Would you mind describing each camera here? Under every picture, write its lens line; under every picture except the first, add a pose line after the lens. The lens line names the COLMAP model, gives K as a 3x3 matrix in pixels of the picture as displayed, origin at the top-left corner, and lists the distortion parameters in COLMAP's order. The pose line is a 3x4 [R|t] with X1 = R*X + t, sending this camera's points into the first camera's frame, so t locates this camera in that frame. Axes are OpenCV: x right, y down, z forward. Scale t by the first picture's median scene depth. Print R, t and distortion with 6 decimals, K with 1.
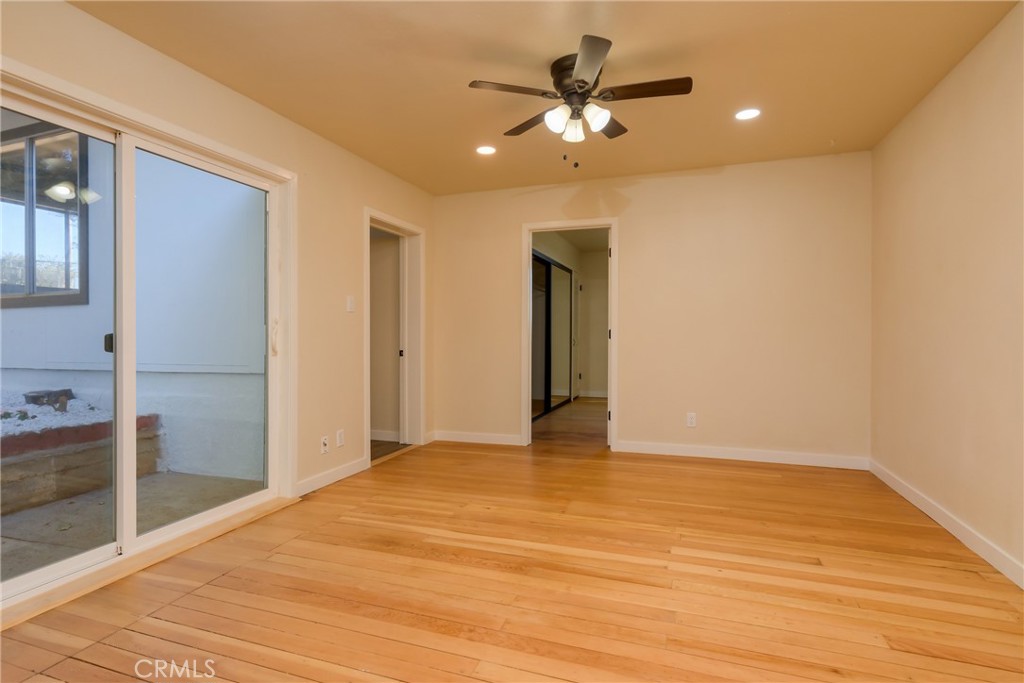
lens RADIAL K [[503.3, 0, 511.5], [0, 503.3, 335.9], [0, 0, 1]] dist [0.000865, -0.000391]
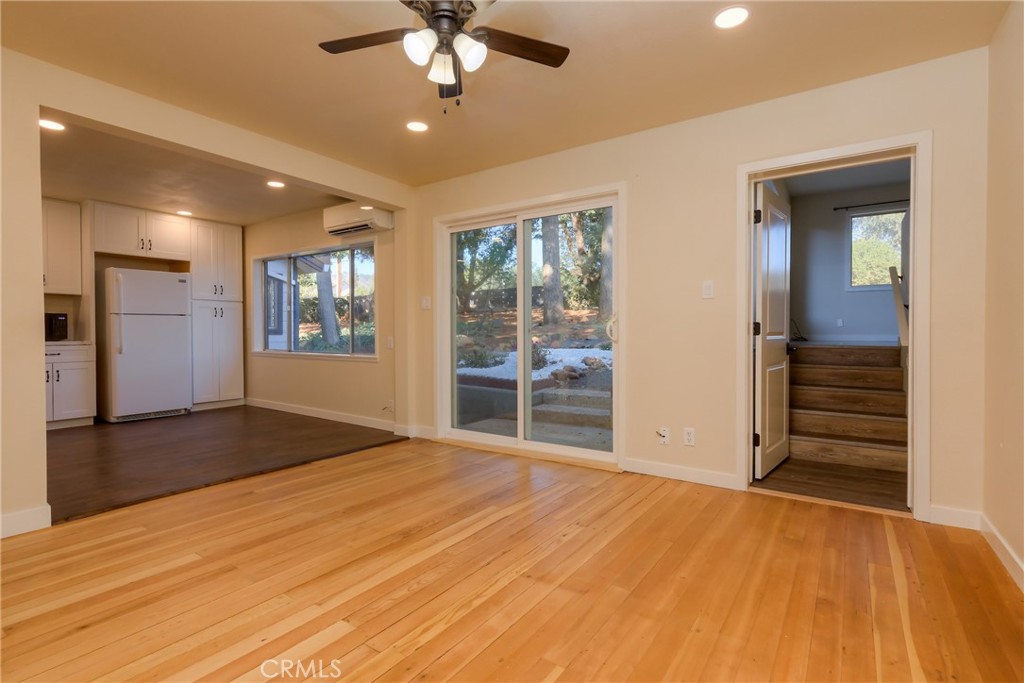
lens RADIAL K [[483.9, 0, 511.4], [0, 483.9, 338.8], [0, 0, 1]] dist [0.001015, 0.000889]
pose [[-0.261217, 0.014566, -0.965170, 0.845461], [-0.000357, 0.999885, 0.015186, 0.014218], [0.965280, 0.004312, -0.261181, 1.301674]]
